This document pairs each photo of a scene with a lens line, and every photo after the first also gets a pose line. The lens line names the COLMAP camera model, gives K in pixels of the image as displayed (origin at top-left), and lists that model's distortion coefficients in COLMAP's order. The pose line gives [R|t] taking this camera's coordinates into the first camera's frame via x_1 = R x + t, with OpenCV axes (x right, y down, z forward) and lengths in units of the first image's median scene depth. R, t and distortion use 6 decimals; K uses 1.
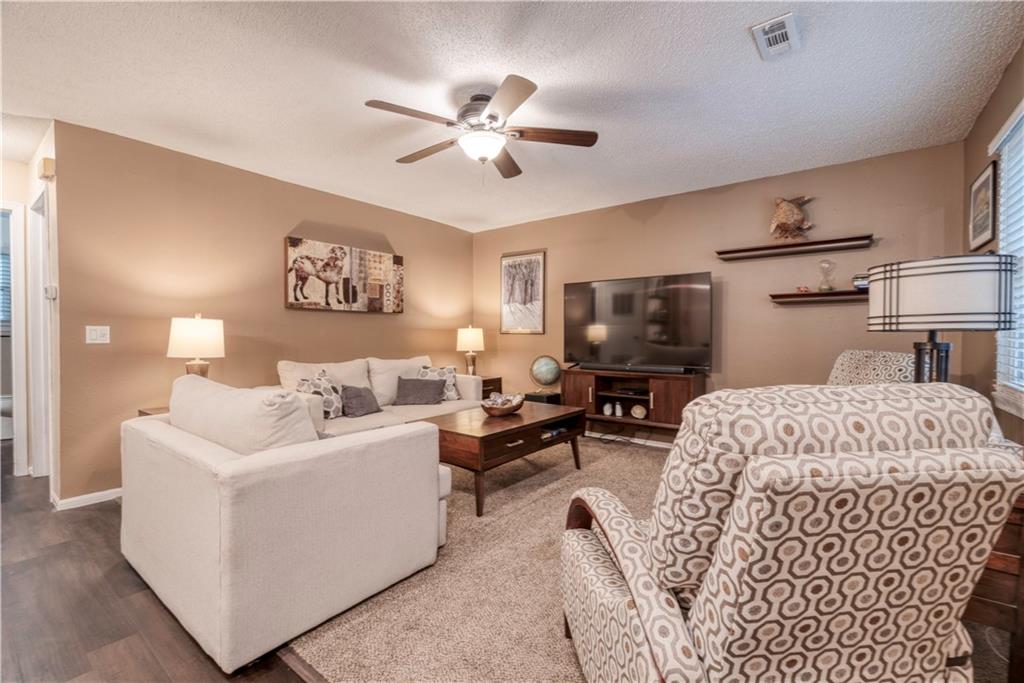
lens RADIAL K [[444.7, 0, 513.6], [0, 444.7, 340.2], [0, 0, 1]] dist [-0.003501, 0.000000]
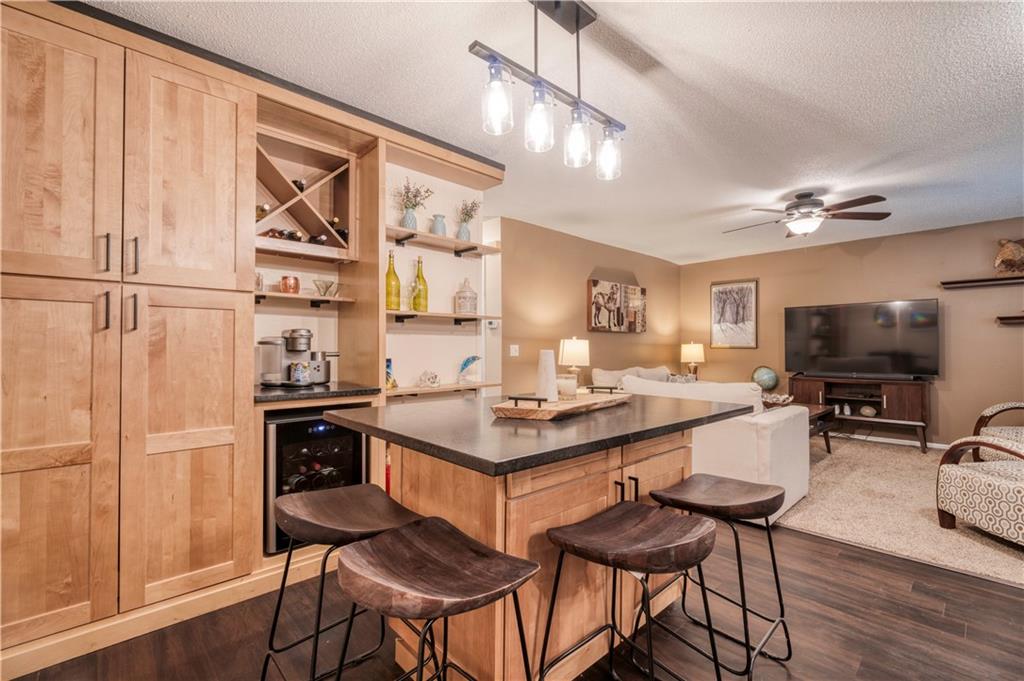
lens RADIAL K [[444.6, 0, 515.1], [0, 444.6, 343.0], [0, 0, 1]] dist [-0.004566, -0.000464]
pose [[0.986465, -0.004080, -0.163922, -0.471416], [0.000793, 0.999797, -0.020112, -0.005765], [0.163971, 0.019710, 0.986268, -0.373511]]
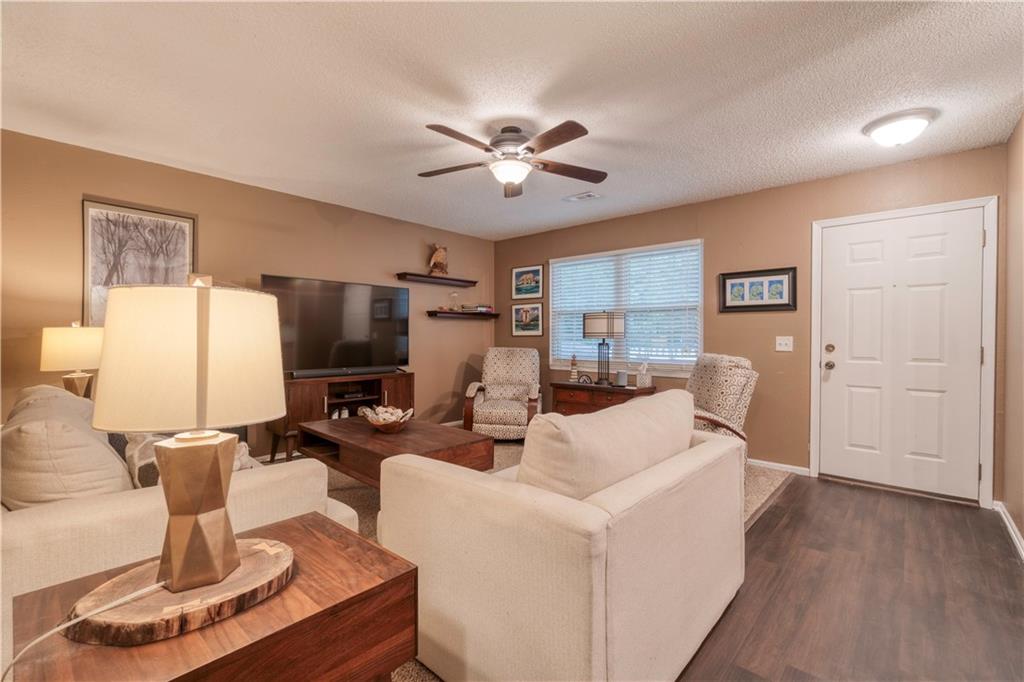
lens RADIAL K [[444.6, 0, 515.1], [0, 444.6, 343.5], [0, 0, 1]] dist [-0.004566, -0.000464]
pose [[0.109147, -0.010797, 0.993967, -0.707732], [0.003538, 0.999939, 0.010474, -0.008623], [-0.994019, 0.002374, 0.109178, 0.507871]]
